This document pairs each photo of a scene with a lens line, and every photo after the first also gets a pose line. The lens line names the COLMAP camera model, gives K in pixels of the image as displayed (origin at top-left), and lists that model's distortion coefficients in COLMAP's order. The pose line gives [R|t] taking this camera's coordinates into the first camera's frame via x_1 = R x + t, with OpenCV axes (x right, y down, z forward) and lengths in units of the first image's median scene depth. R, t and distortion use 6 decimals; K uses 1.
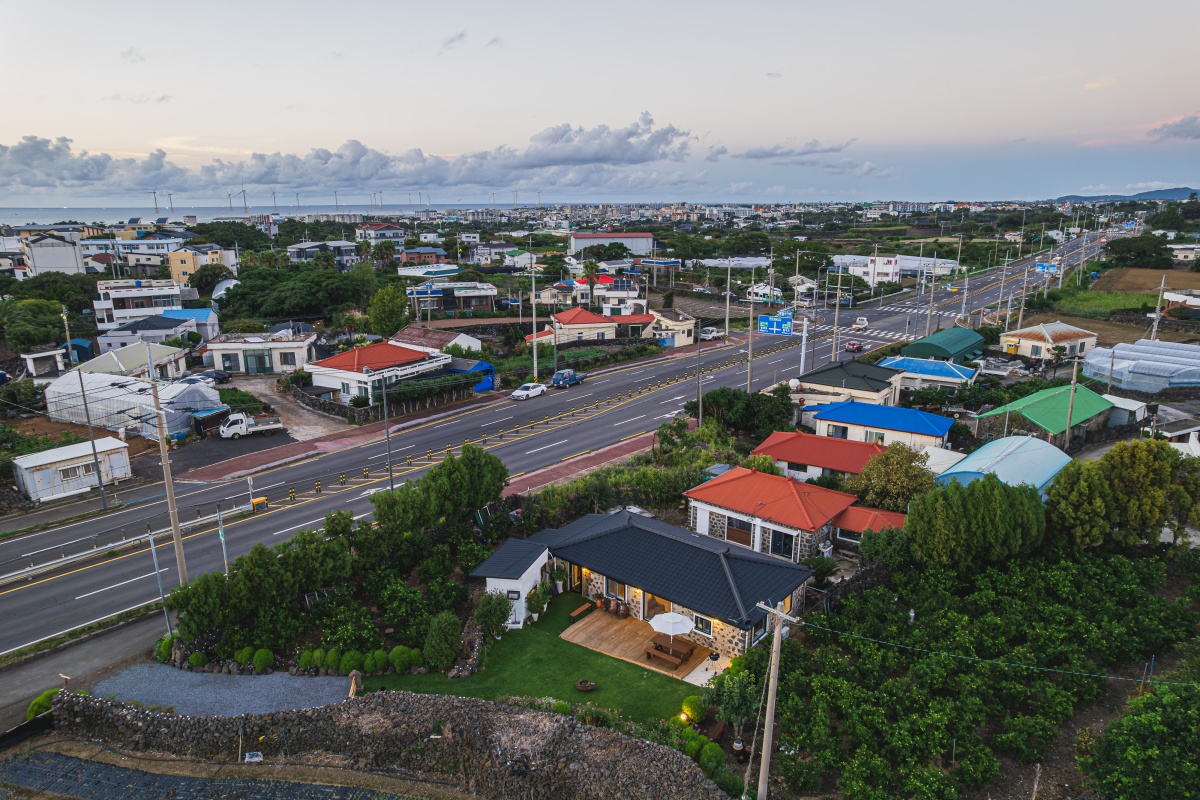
lens RADIAL K [[769.1, 0, 604.8], [0, 769.1, 407.4], [0, 0, 1]] dist [-0.079499, 0.076195]
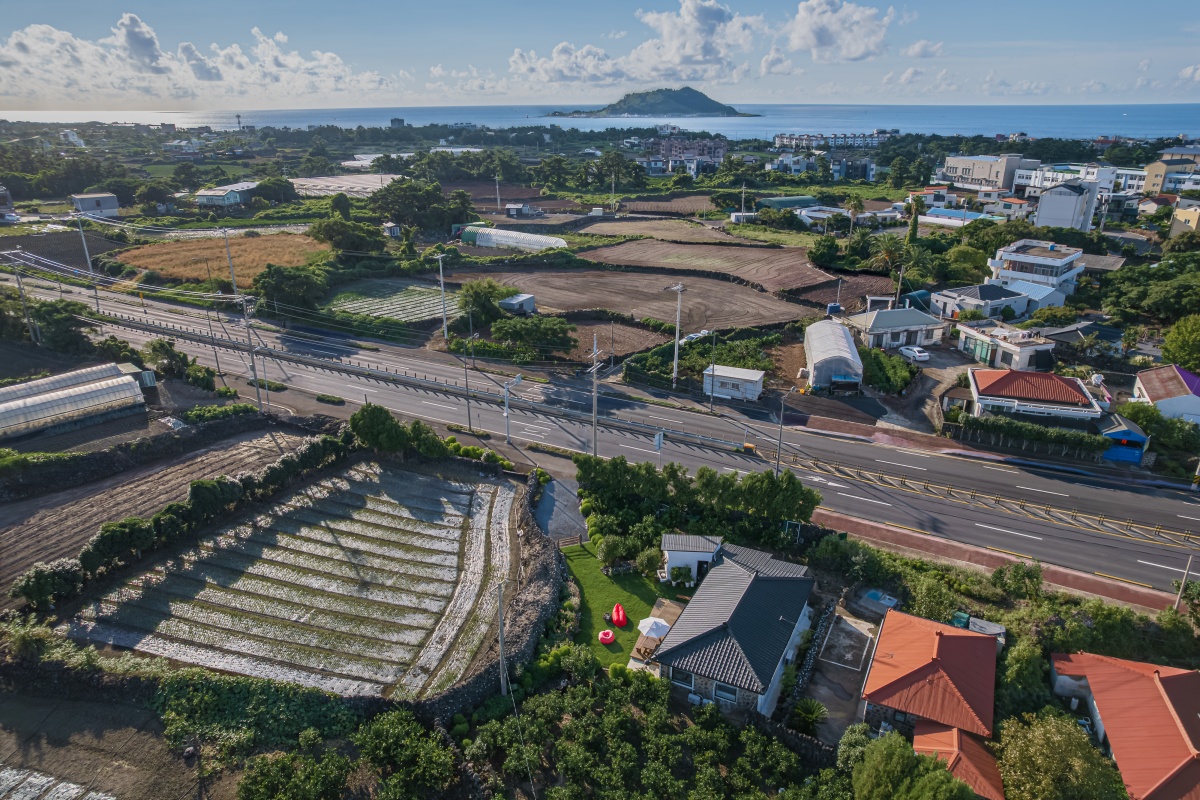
lens RADIAL K [[769.1, 0, 604.8], [0, 769.1, 407.4], [0, 0, 1]] dist [-0.079499, 0.076195]
pose [[0.216719, 0.365445, -0.905253, 0.619102], [-0.249098, 0.917296, 0.310672, -0.260972], [0.943919, 0.158168, 0.289828, 0.228772]]
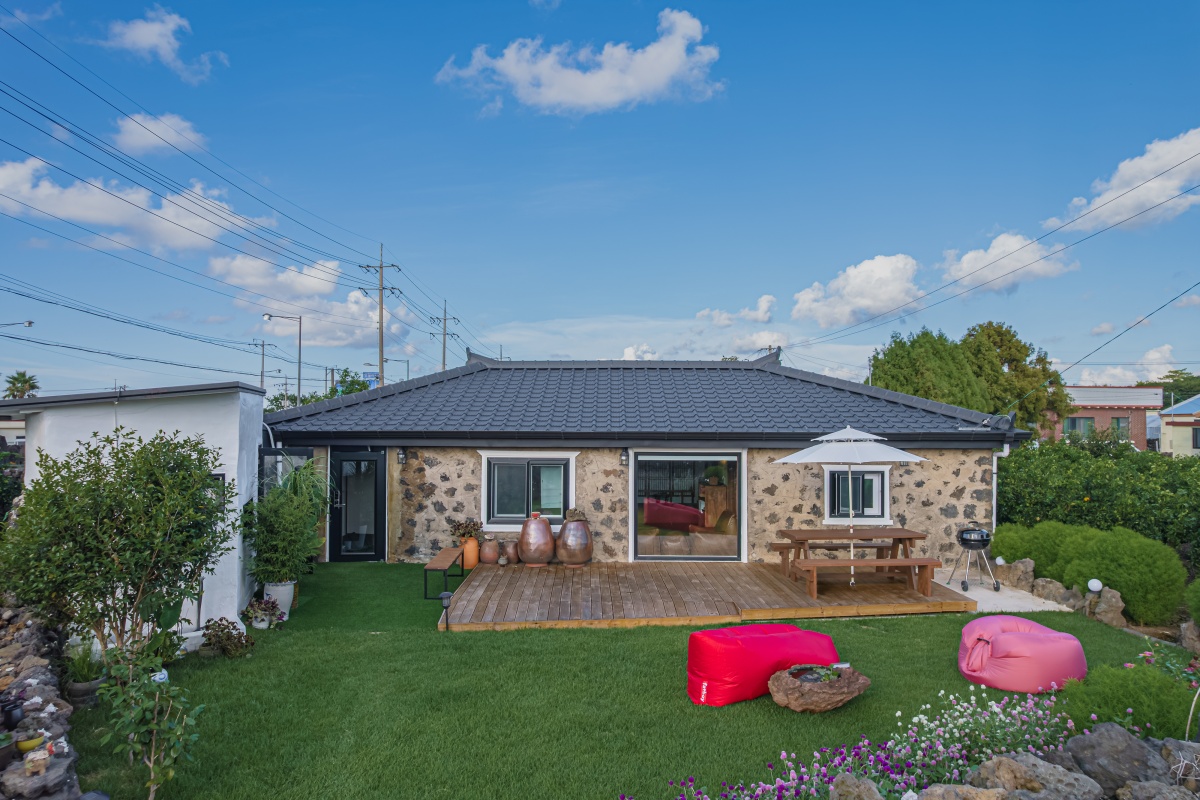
lens RADIAL K [[769.1, 0, 604.8], [0, 769.1, 407.4], [0, 0, 1]] dist [-0.079499, 0.076195]
pose [[0.767310, 0.027916, 0.640669, -0.095093], [0.161580, 0.958402, -0.235281, 0.164681], [-0.620587, 0.284053, 0.730881, 0.429523]]
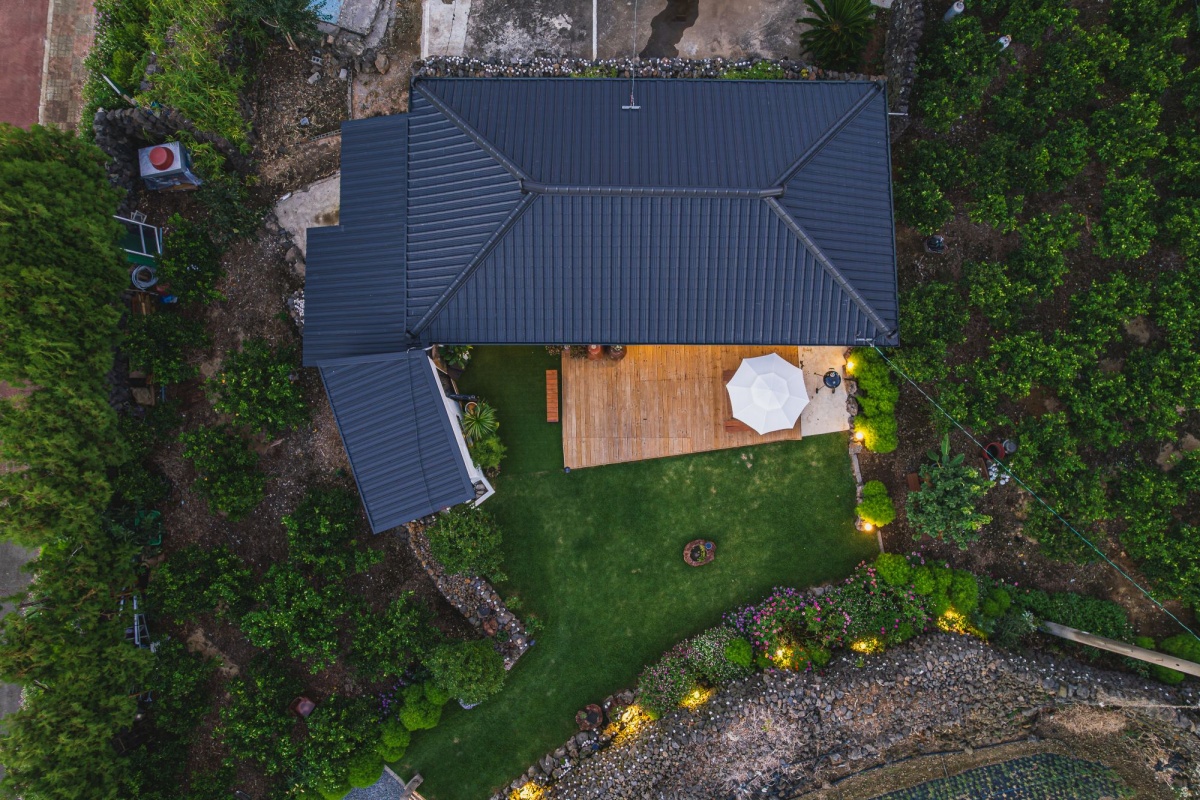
lens RADIAL K [[769.1, 0, 604.8], [0, 769.1, 407.4], [0, 0, 1]] dist [-0.079499, 0.076195]
pose [[0.773424, -0.630461, 0.065834, -0.025371], [0.163049, 0.298227, 0.940466, -0.135035], [-0.612561, -0.716644, 0.333452, 0.454390]]
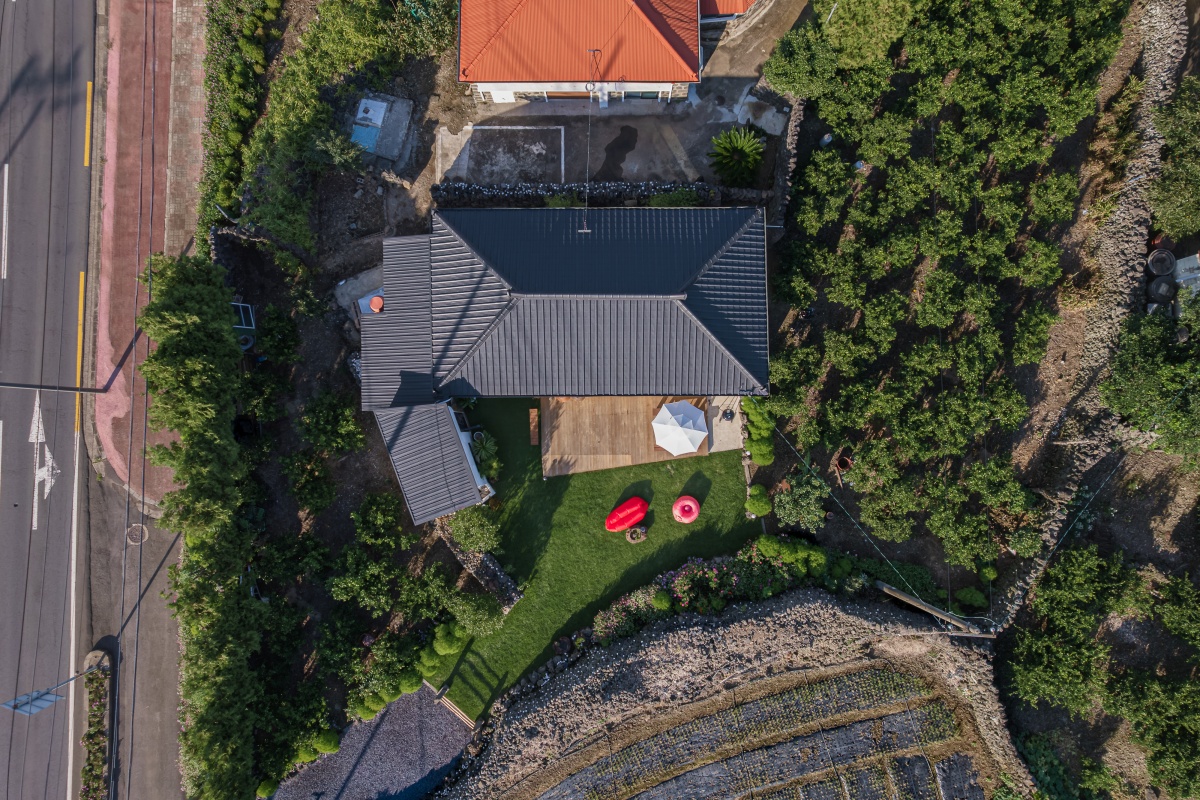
lens RADIAL K [[769.1, 0, 604.8], [0, 769.1, 407.4], [0, 0, 1]] dist [-0.079499, 0.076195]
pose [[0.769039, -0.638860, 0.020898, 0.011267], [0.172107, 0.238441, 0.955785, -0.270820], [-0.615596, -0.731439, 0.293323, 0.426084]]
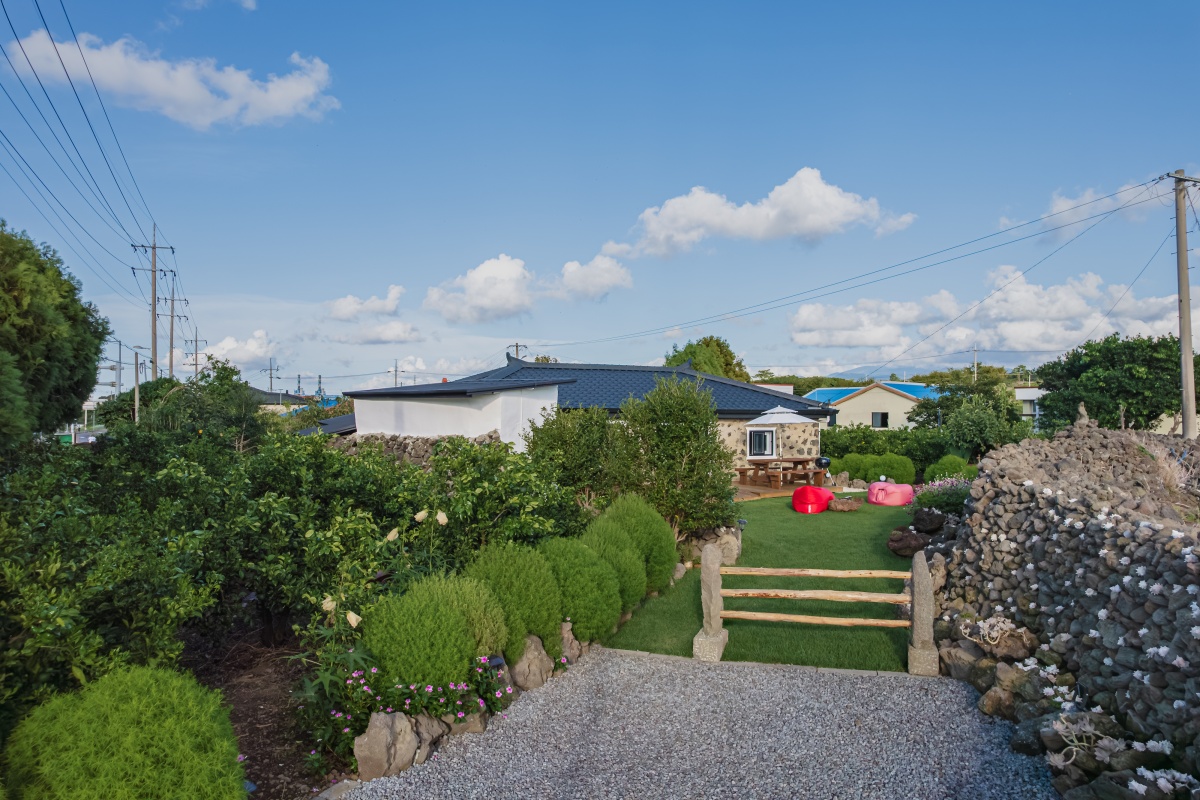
lens RADIAL K [[759.2, 0, 607.2], [0, 759.2, 408.3], [0, 0, 1]] dist [-0.027814, 0.001345]
pose [[0.406632, 0.020267, 0.913367, -0.267226], [0.239066, 0.962557, -0.127791, 0.163224], [-0.881758, 0.270319, 0.386561, 0.457073]]
